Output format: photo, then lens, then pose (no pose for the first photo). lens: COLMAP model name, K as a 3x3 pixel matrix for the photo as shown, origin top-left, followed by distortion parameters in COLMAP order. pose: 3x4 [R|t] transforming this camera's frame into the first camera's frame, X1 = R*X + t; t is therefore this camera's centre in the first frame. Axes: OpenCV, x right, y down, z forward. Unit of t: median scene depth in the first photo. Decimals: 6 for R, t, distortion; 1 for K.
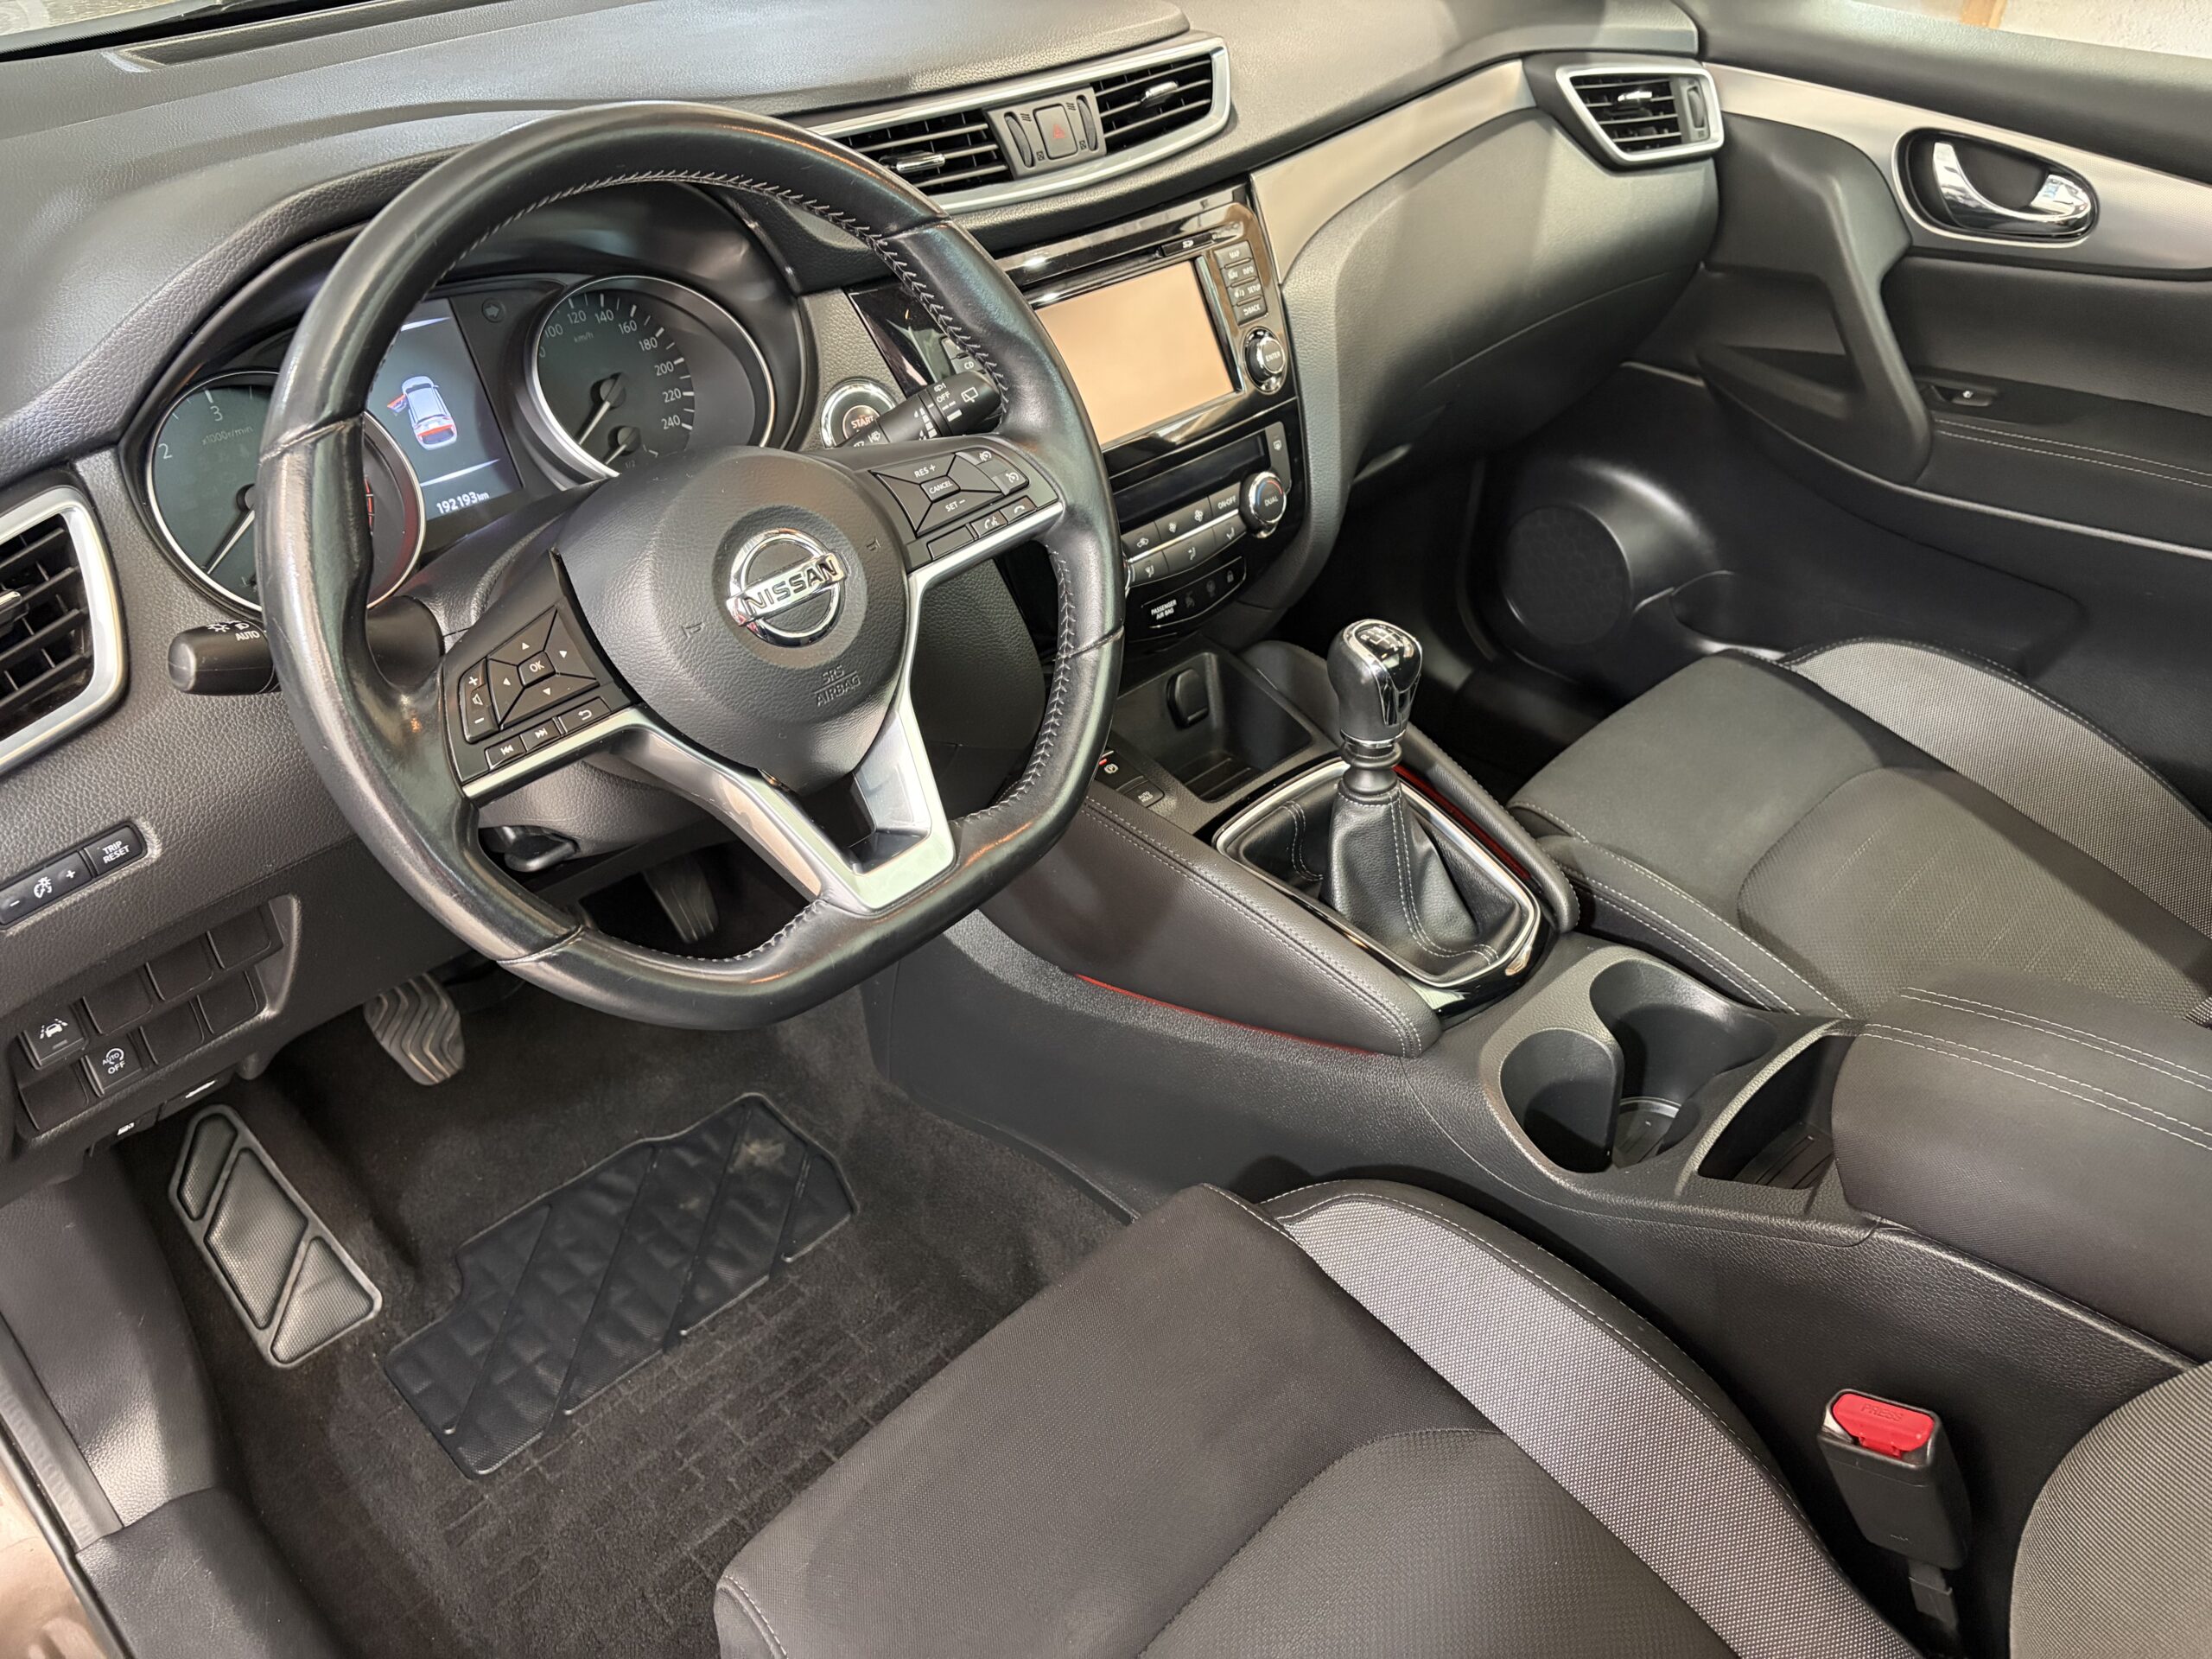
lens RADIAL K [[1697.0, 0, 1106.0], [0, 1697.0, 829.5], [0, 0, 1]] dist [0.007732, 0.002325]
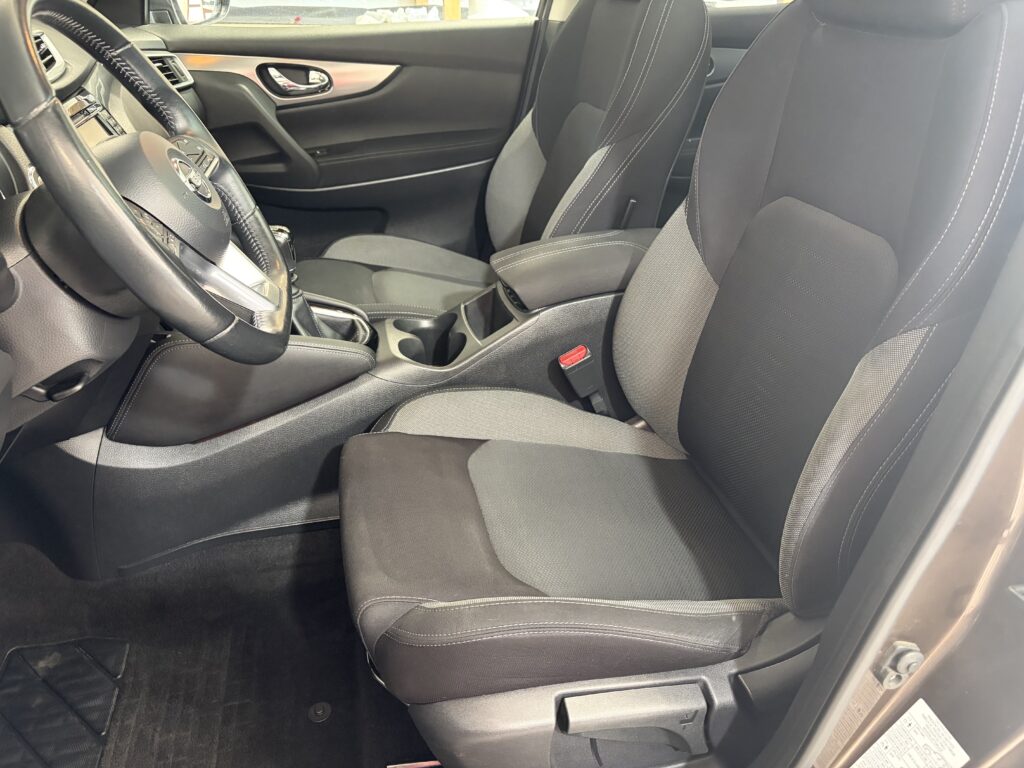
lens RADIAL K [[785.6, 0, 512.0], [0, 785.6, 384.0], [0, 0, 1]] dist [0.007732, 0.002325]
pose [[0.536603, -0.399363, 0.743348, -0.534575], [0.495575, 0.862141, 0.105442, 0.116983], [-0.682981, 0.311804, 0.660542, 0.057776]]
